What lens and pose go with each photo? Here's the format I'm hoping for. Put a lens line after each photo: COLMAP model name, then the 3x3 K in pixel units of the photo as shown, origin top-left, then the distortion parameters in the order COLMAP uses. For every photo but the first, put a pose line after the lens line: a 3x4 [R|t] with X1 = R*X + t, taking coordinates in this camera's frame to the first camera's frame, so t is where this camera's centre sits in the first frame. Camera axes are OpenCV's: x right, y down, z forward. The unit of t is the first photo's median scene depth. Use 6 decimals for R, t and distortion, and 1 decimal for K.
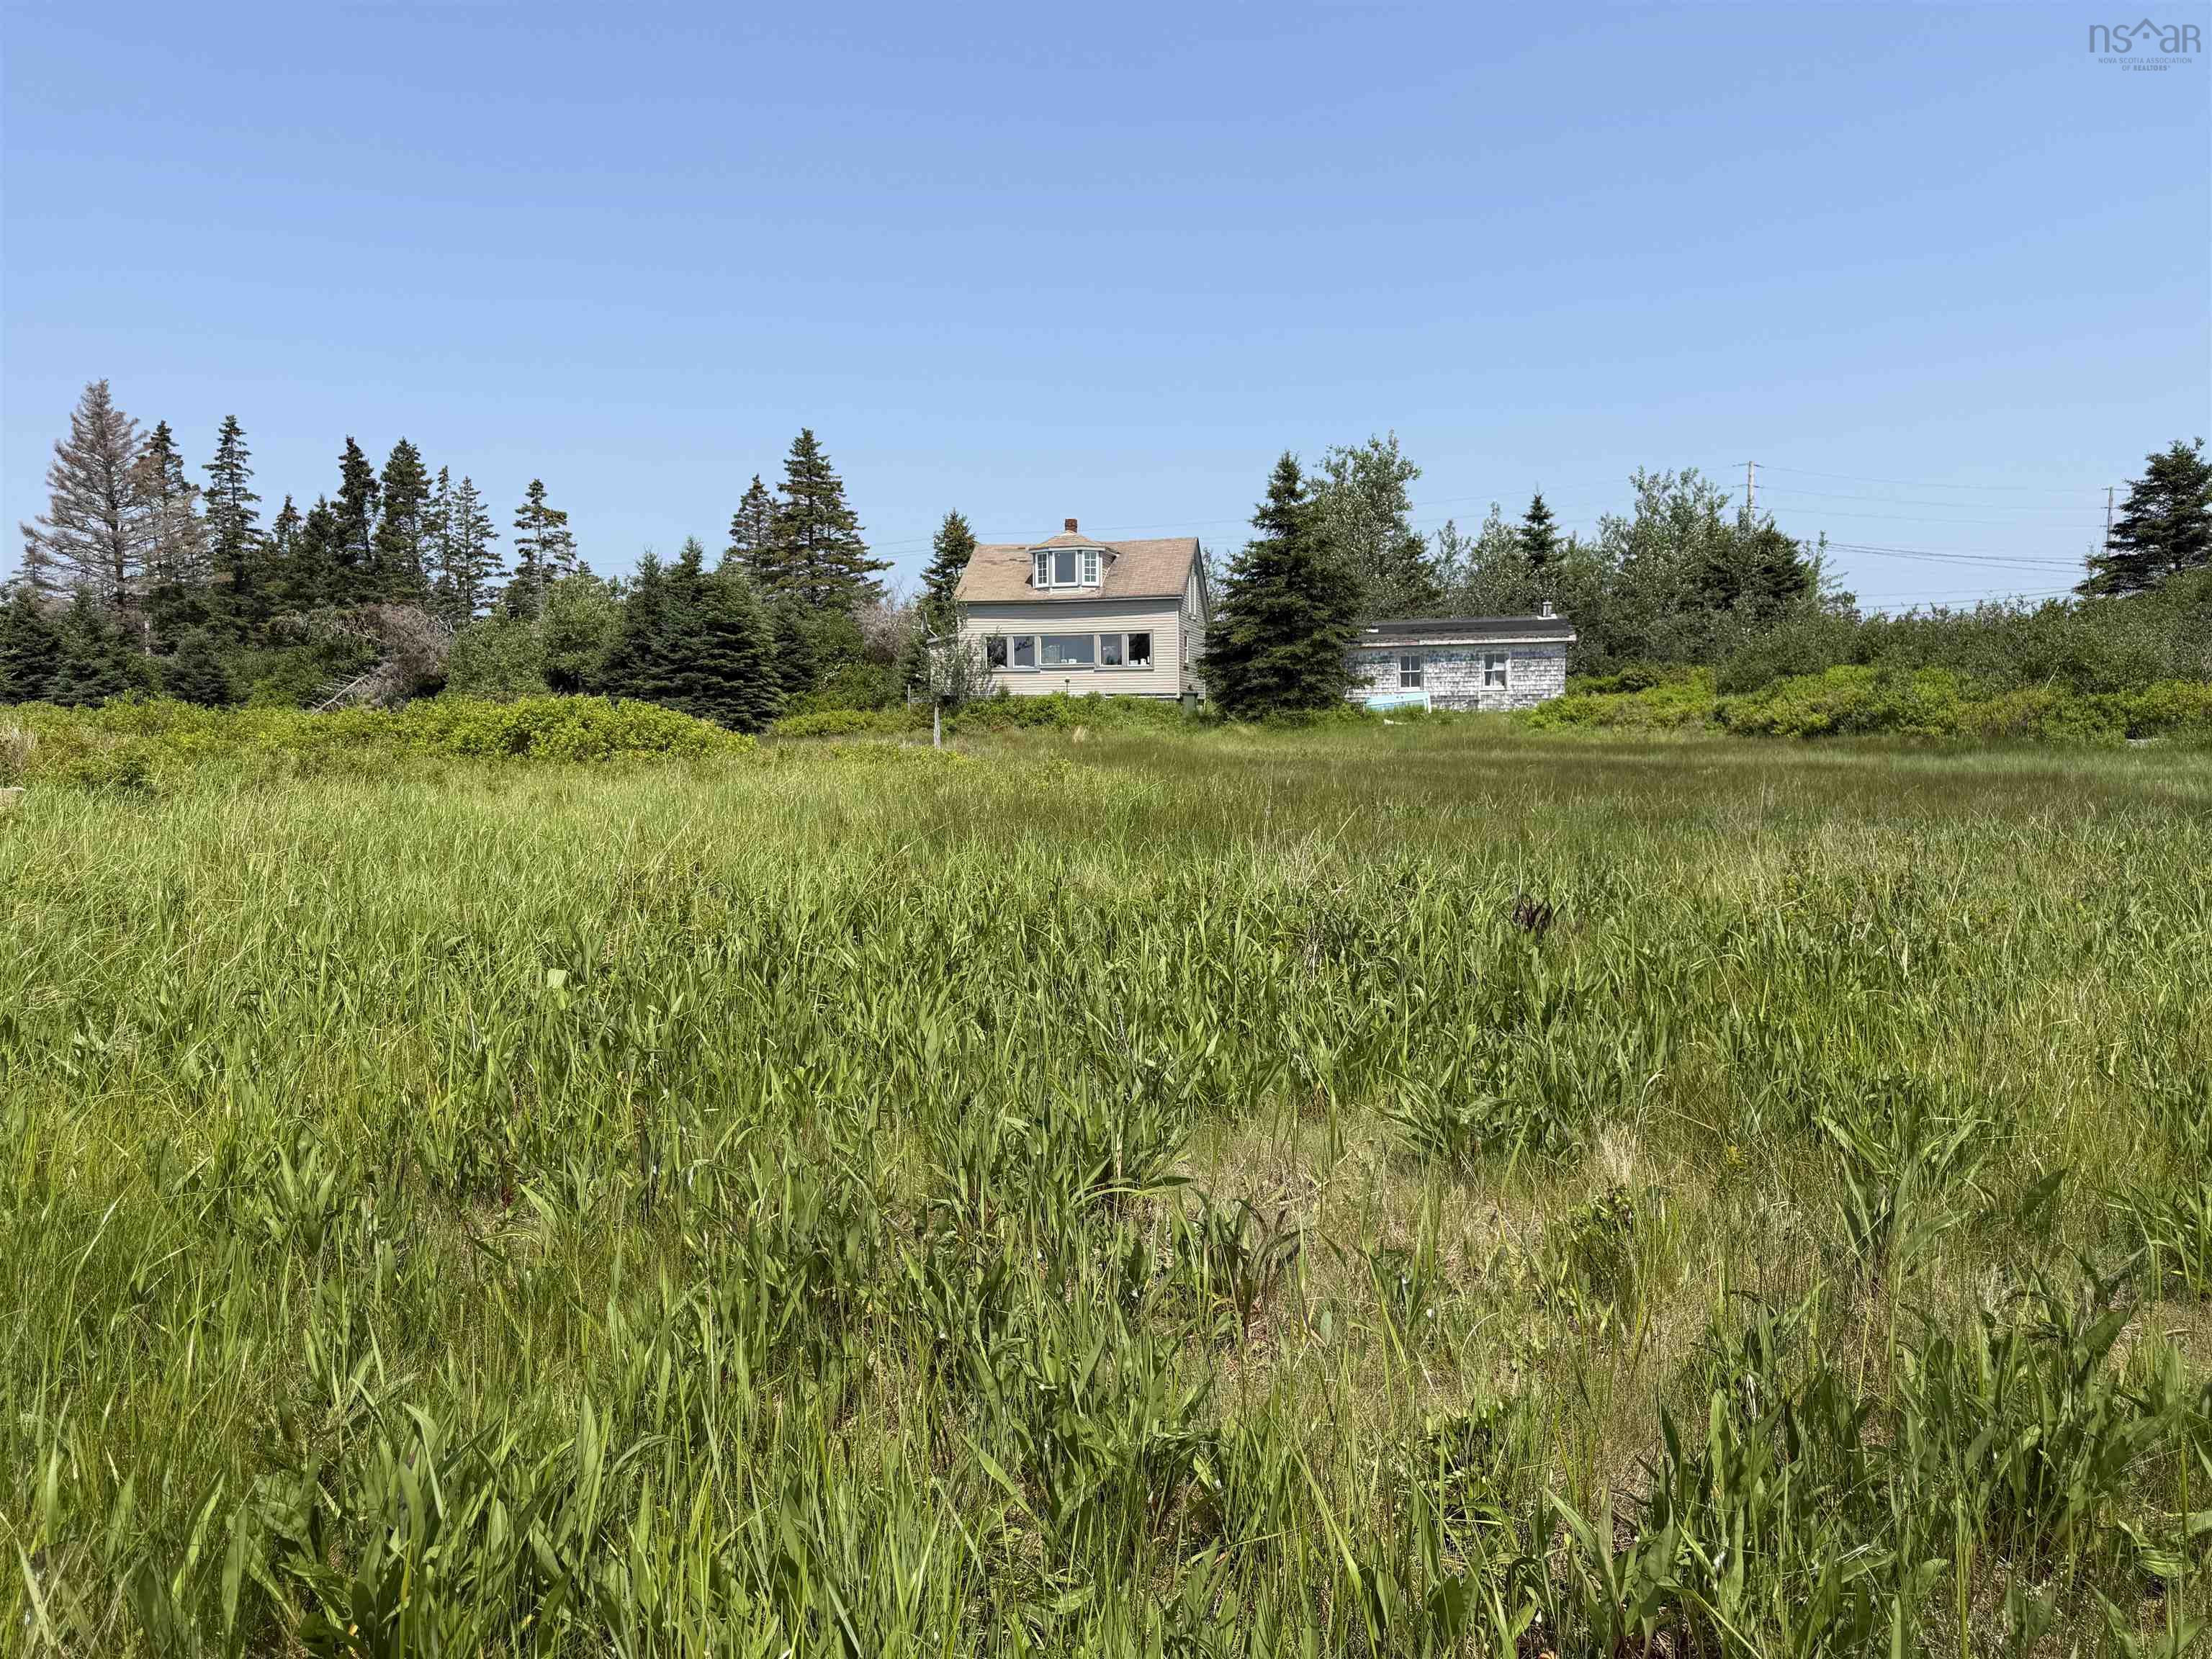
lens RADIAL K [[1579.9, 0, 1113.2], [0, 1579.9, 833.1], [0, 0, 1]] dist [0.066868, -0.086959]
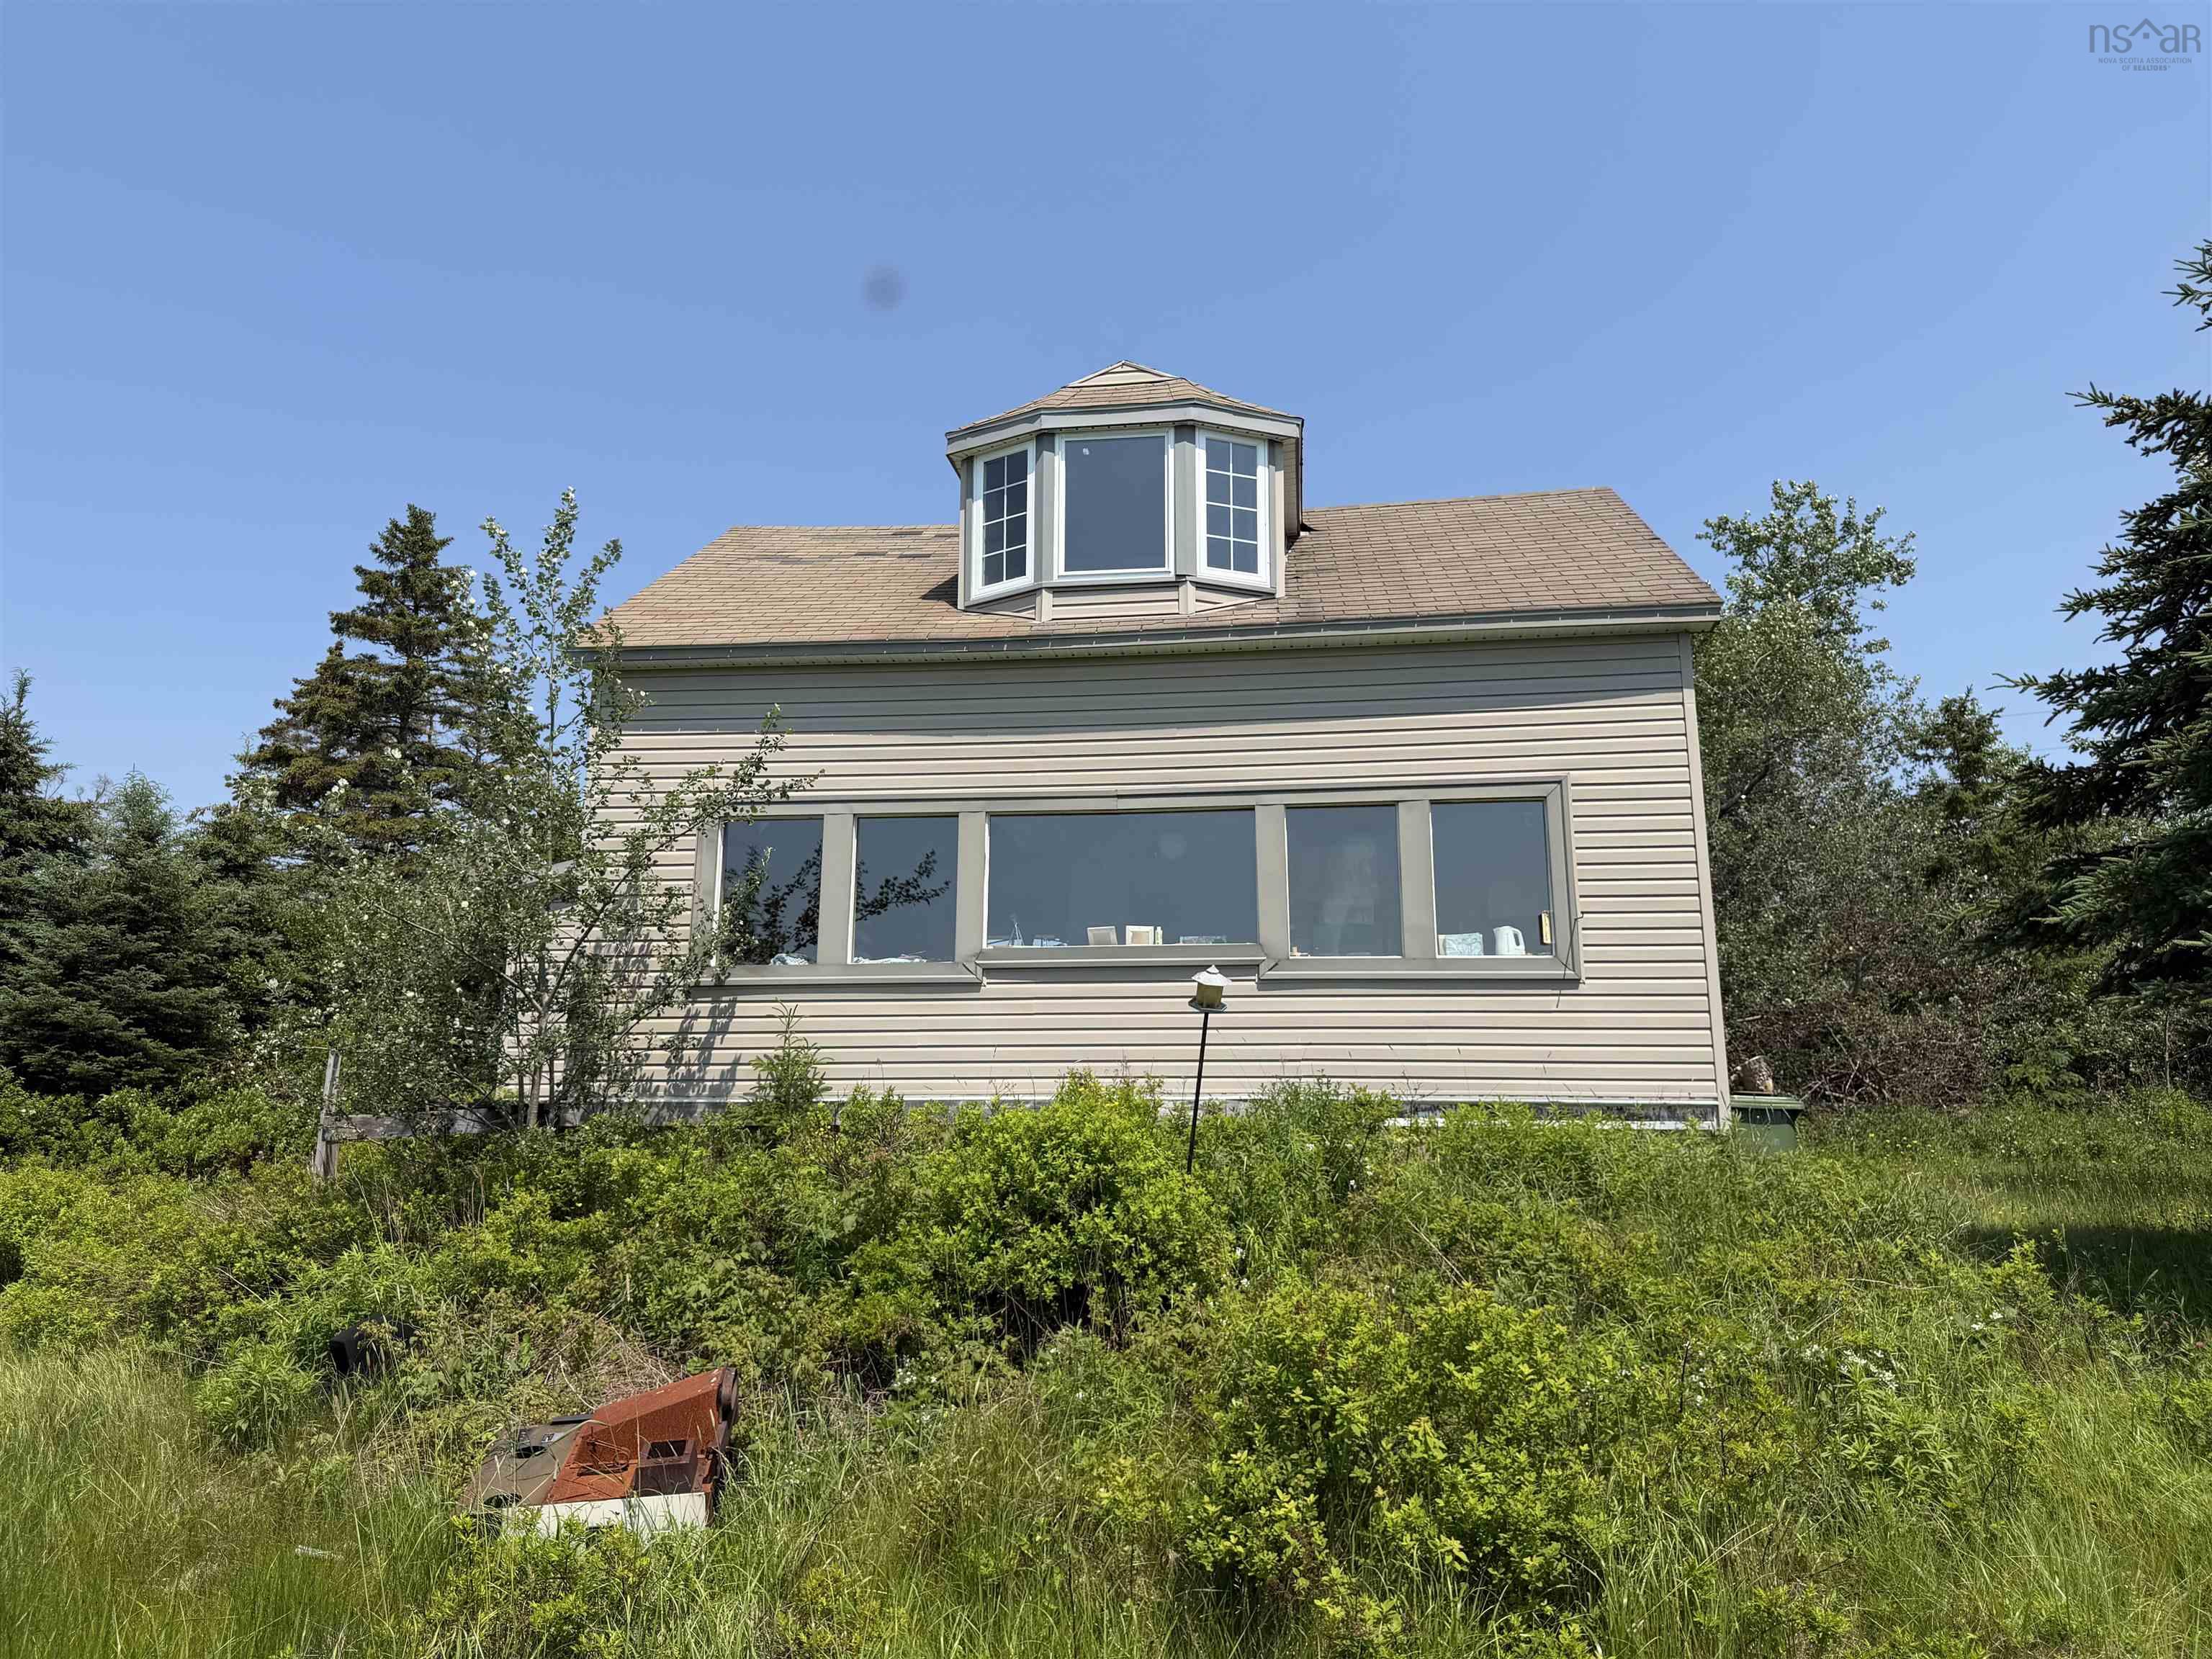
lens RADIAL K [[1579.9, 0, 1116.9], [0, 1579.9, 816.6], [0, 0, 1]] dist [0.066868, -0.086959]
pose [[0.996021, 0.028472, 0.084453, -0.046718], [-0.004167, 0.961438, -0.274990, -0.067691], [-0.089026, 0.273544, 0.957731, 0.803040]]
